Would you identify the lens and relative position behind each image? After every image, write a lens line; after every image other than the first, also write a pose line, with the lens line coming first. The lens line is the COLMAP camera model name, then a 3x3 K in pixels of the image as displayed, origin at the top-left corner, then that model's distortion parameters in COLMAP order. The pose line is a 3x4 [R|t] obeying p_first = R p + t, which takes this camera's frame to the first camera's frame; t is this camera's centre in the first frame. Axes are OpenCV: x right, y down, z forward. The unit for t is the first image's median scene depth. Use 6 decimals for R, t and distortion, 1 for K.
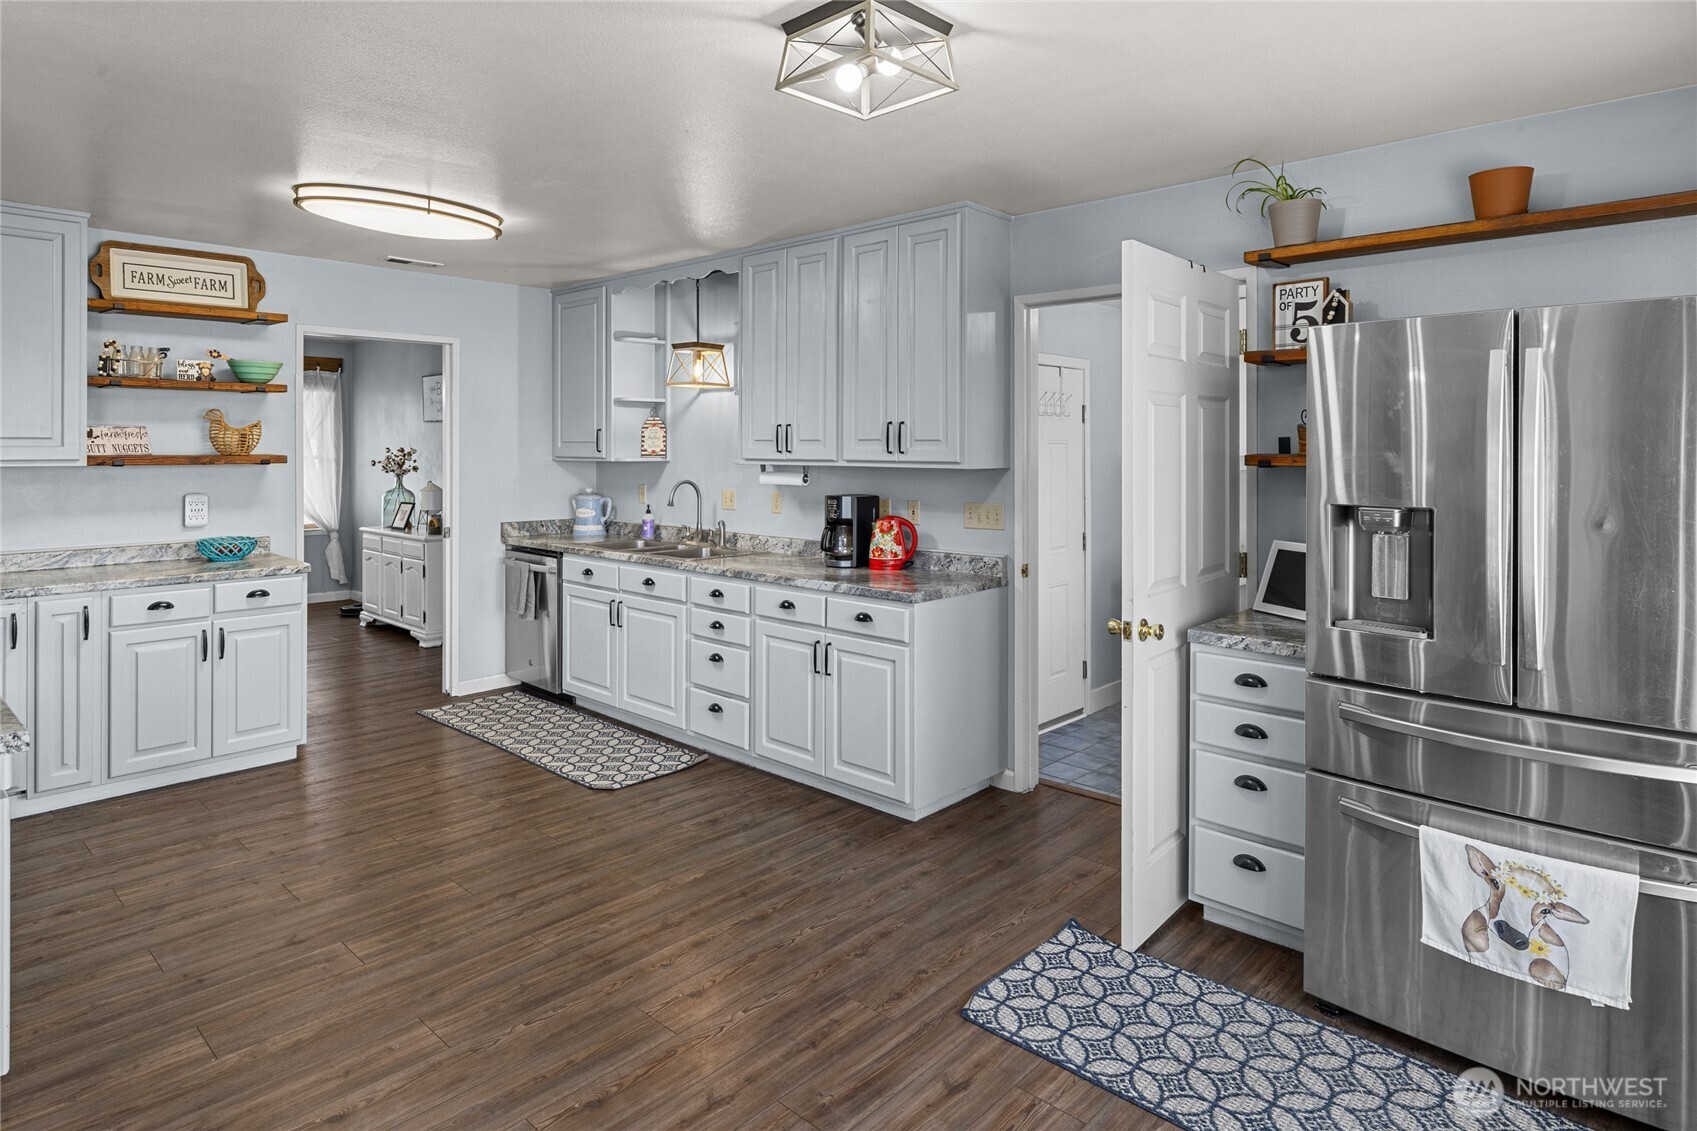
lens RADIAL K [[941.2, 0, 848.5], [0, 941.2, 565.5], [0, 0, 1]] dist [-0.000526, -0.000738]
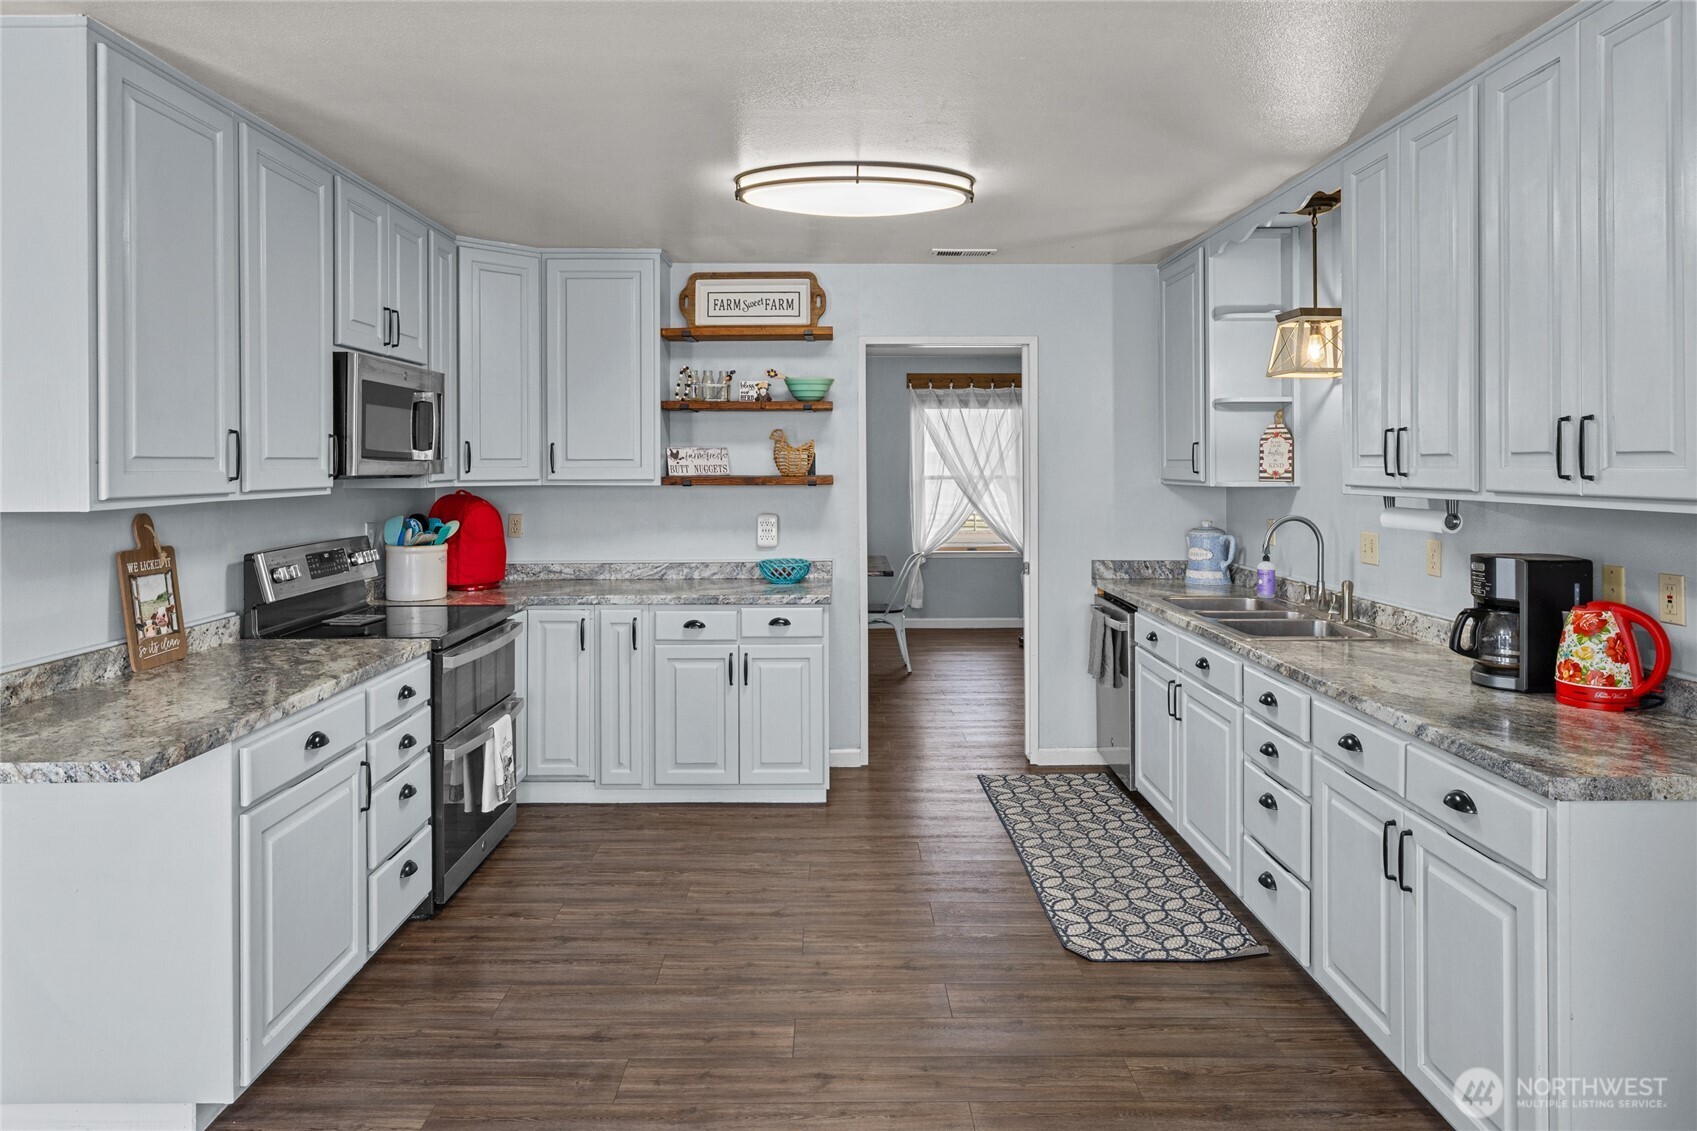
lens RADIAL K [[1029.3, 0, 846.4], [0, 1029.3, 522.5], [0, 0, 1]] dist [-0.004366, 0.000216]
pose [[0.689912, 0.037560, -0.722918, 0.158529], [-0.088002, 0.995598, -0.032256, -0.041032], [0.718524, 0.085872, 0.690180, 0.318697]]
